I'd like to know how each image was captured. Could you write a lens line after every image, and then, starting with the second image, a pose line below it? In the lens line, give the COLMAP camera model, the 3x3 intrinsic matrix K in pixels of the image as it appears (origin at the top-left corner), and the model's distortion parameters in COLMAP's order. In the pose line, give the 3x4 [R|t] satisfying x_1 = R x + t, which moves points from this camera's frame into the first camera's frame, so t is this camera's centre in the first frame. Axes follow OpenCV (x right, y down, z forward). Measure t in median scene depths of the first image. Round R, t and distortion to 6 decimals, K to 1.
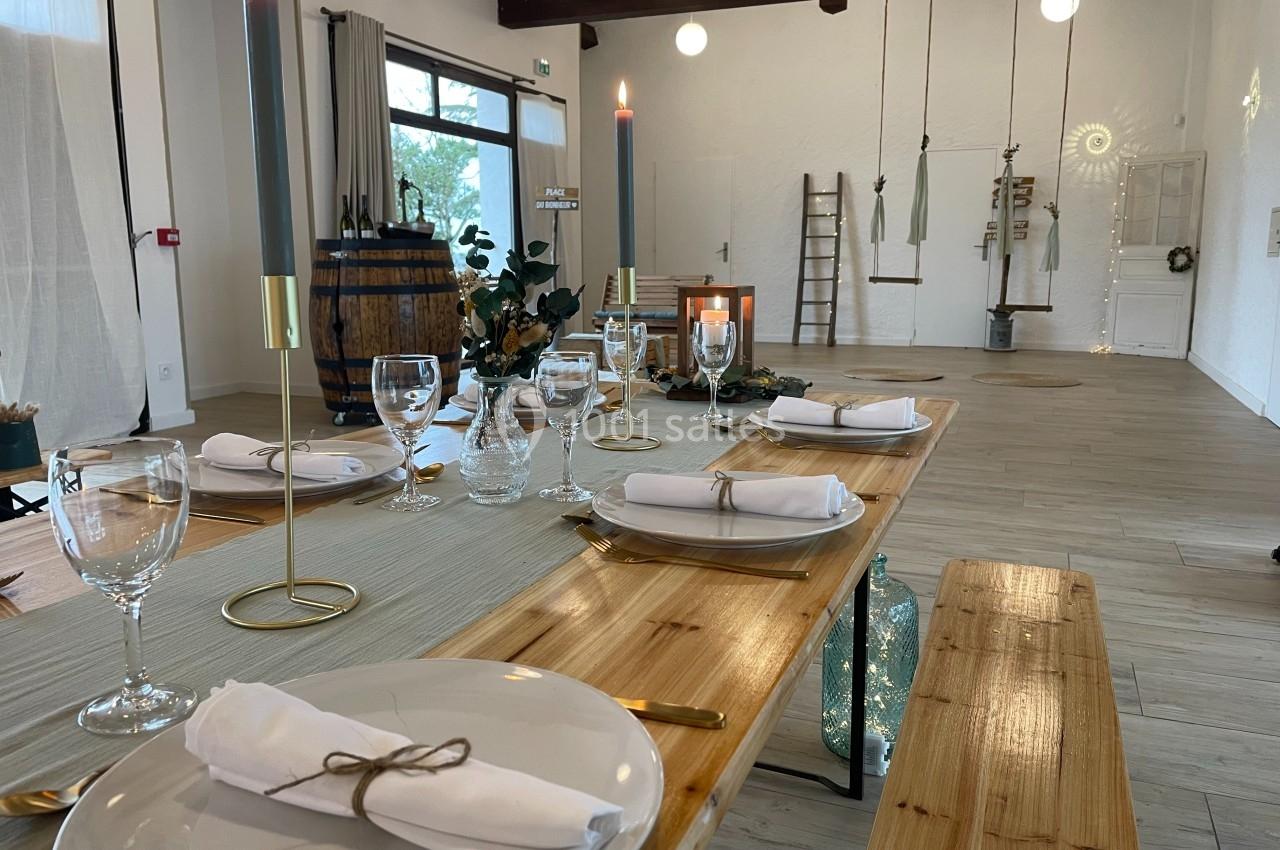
lens RADIAL K [[969.6, 0, 640.0], [0, 969.6, 425.0], [0, 0, 1]] dist [0.034922, -0.006730]
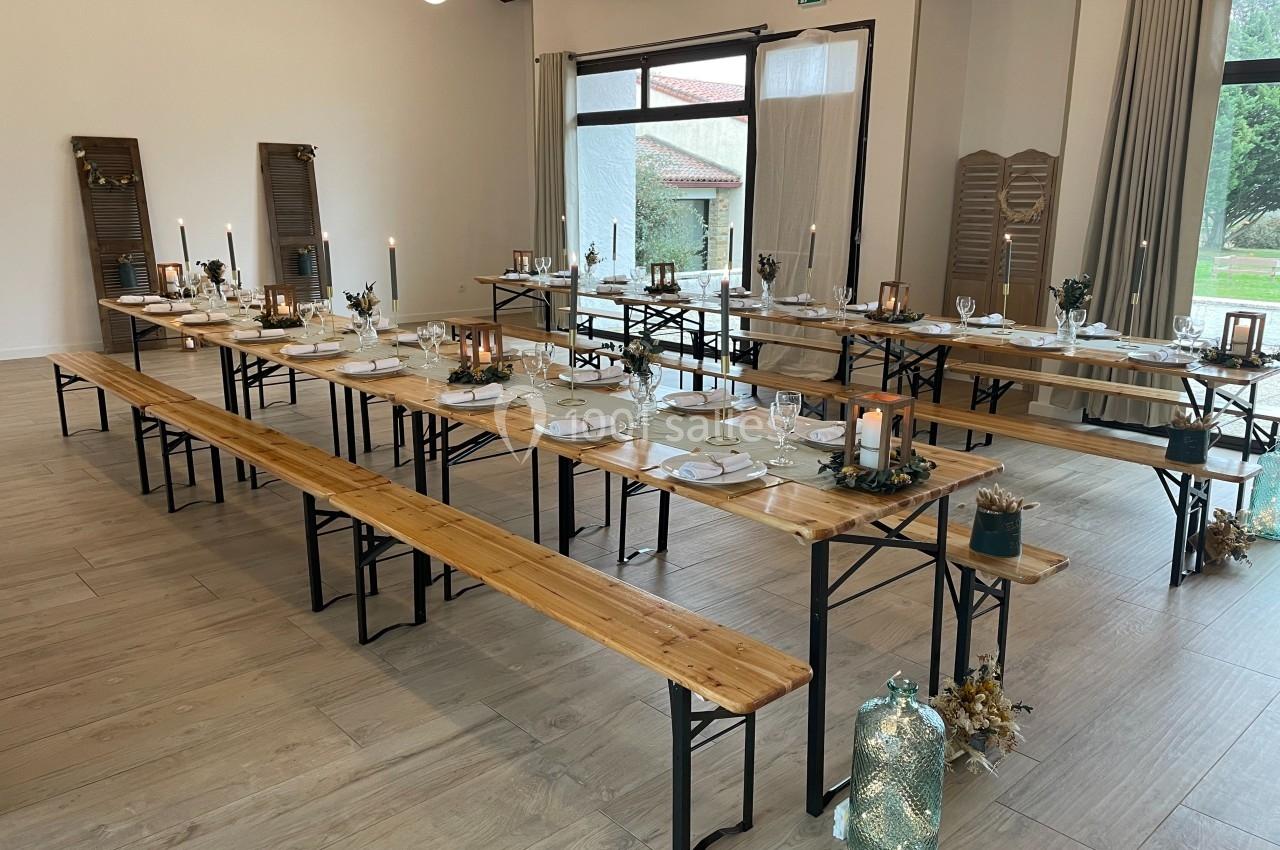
lens RADIAL K [[969.6, 0, 640.0], [0, 969.6, 425.0], [0, 0, 1]] dist [0.034922, -0.006730]
pose [[-0.413730, 0.200196, -0.888115, 0.782921], [-0.173701, 0.940243, 0.292865, -0.294844], [0.893675, 0.275434, -0.354233, 1.435155]]
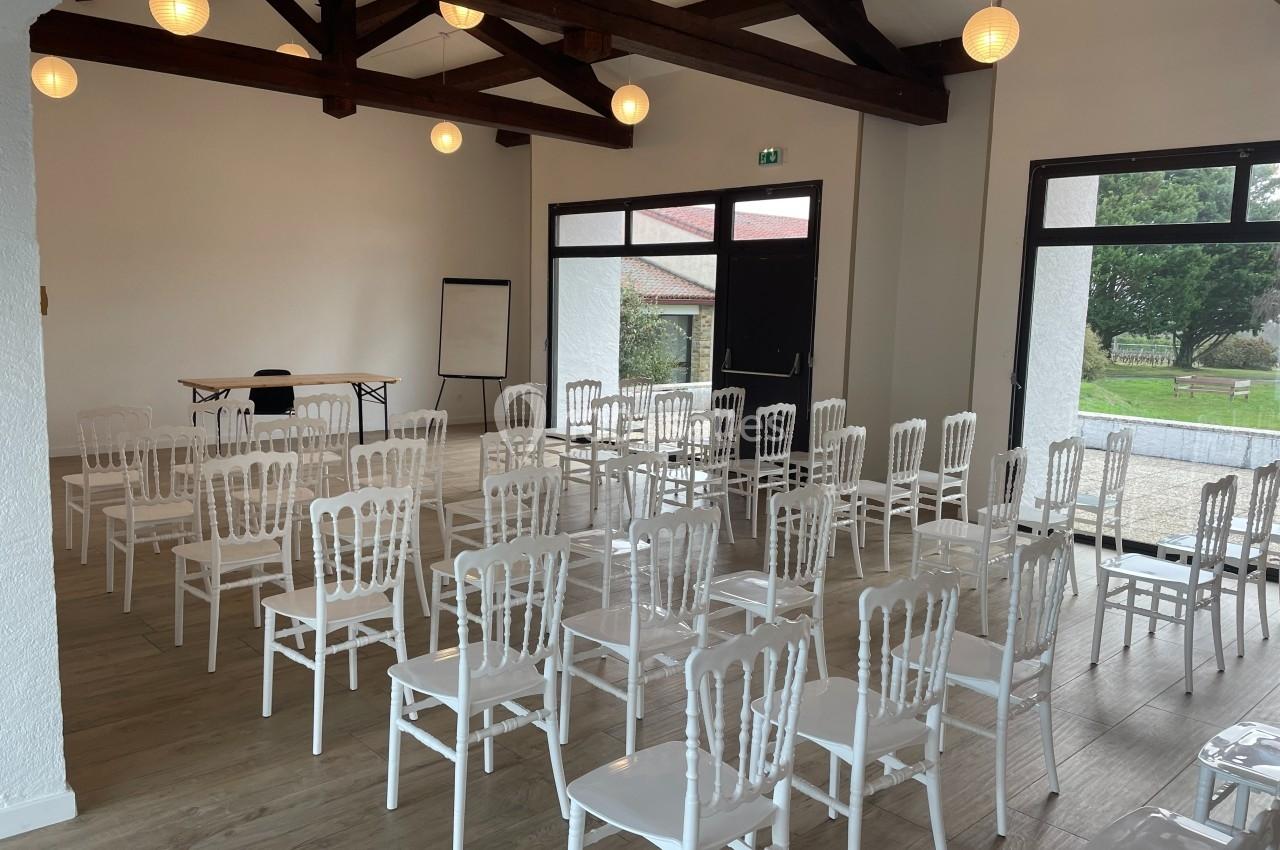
lens RADIAL K [[969.6, 0, 640.0], [0, 969.6, 425.0], [0, 0, 1]] dist [0.034922, -0.006730]
pose [[-0.405194, 0.096774, -0.909094, 0.877511], [-0.191064, 0.963460, 0.187720, -0.322246], [0.894043, 0.249758, -0.371899, 1.484997]]
